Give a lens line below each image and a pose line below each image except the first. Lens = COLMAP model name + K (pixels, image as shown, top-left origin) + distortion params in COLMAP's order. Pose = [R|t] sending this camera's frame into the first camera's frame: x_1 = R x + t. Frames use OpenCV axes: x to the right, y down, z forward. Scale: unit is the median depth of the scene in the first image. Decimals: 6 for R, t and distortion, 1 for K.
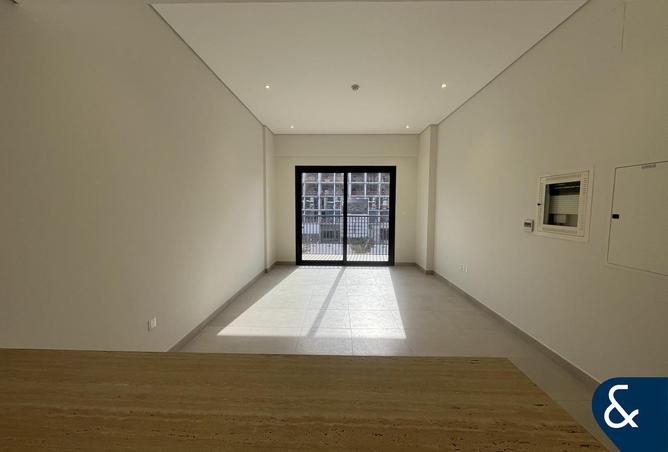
lens RADIAL K [[270.9, 0, 332.9], [0, 270.9, 225.9], [0, 0, 1]] dist [-0.001733, -0.000846]
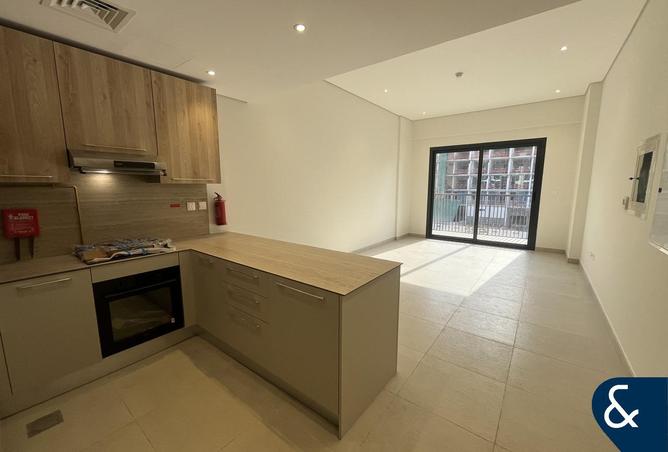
lens RADIAL K [[270.9, 0, 331.6], [0, 270.9, 225.7], [0, 0, 1]] dist [-0.001733, -0.000846]
pose [[0.801879, 0.081915, -0.591844, 0.213979], [-0.039538, 0.995661, 0.084237, 0.015771], [0.596177, -0.044147, 0.801639, -0.124317]]
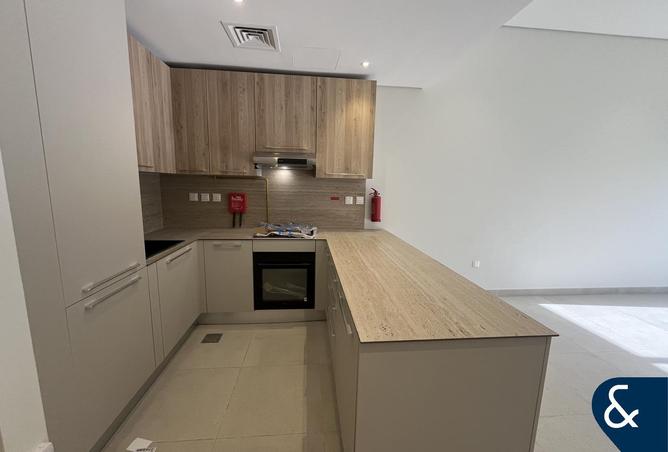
lens RADIAL K [[270.9, 0, 332.2], [0, 270.9, 225.5], [0, 0, 1]] dist [-0.001733, -0.000846]
pose [[0.118304, 0.152766, -0.981156, 0.227019], [-0.094481, 0.985344, 0.142026, 0.009670], [0.988472, 0.075898, 0.131003, 0.012290]]
